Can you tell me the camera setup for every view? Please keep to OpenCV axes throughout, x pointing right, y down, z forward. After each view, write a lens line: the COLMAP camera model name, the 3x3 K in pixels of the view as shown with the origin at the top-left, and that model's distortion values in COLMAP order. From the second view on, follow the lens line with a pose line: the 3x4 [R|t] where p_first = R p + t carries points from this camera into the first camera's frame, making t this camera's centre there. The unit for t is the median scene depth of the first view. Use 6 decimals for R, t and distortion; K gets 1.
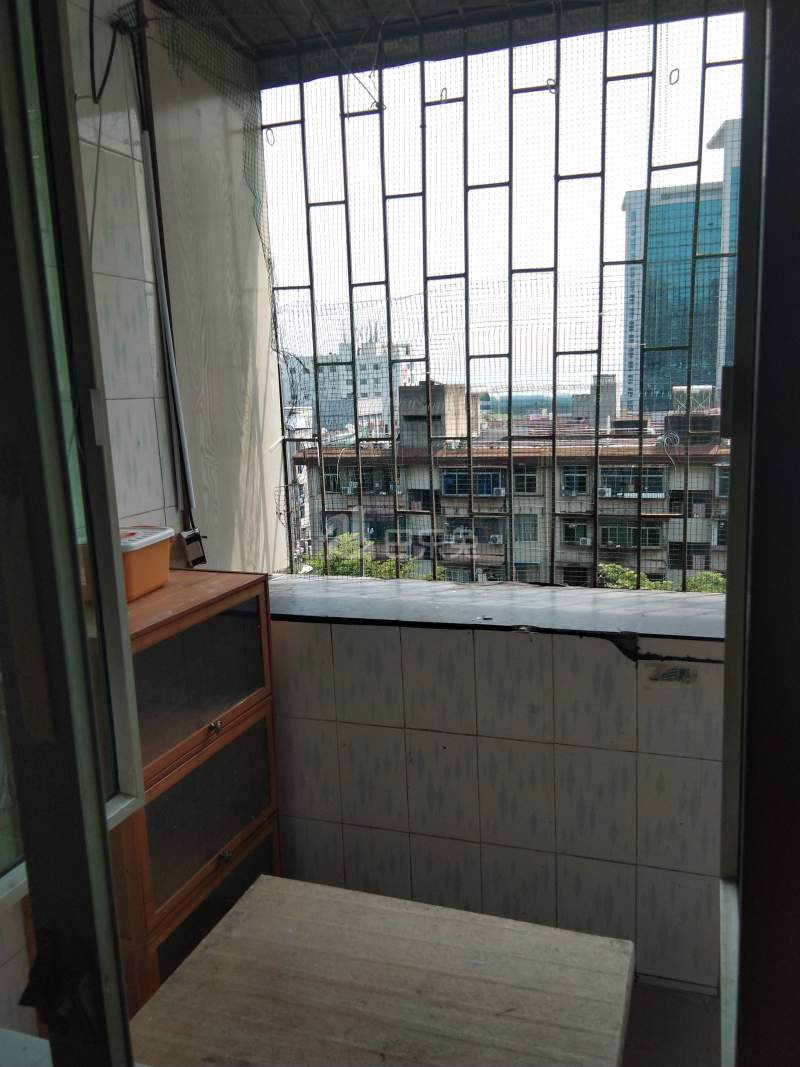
lens RADIAL K [[846.7, 0, 419.8], [0, 846.7, 538.4], [0, 0, 1]] dist [0.108236, -0.165159]
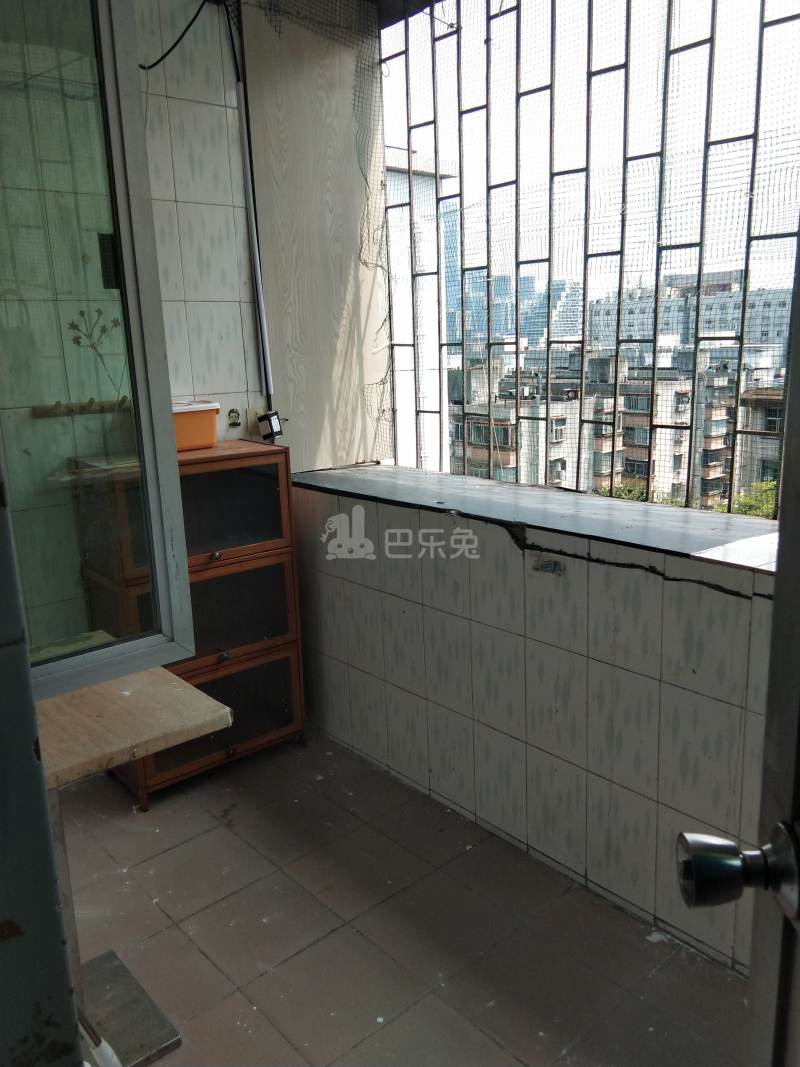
lens RADIAL K [[846.7, 0, 419.8], [0, 846.7, 538.4], [0, 0, 1]] dist [0.108236, -0.165159]
pose [[0.864743, 0.127770, -0.485690, 0.555043], [-0.093621, 0.991155, 0.094056, 0.036406], [0.493411, -0.035863, 0.869056, 0.021299]]
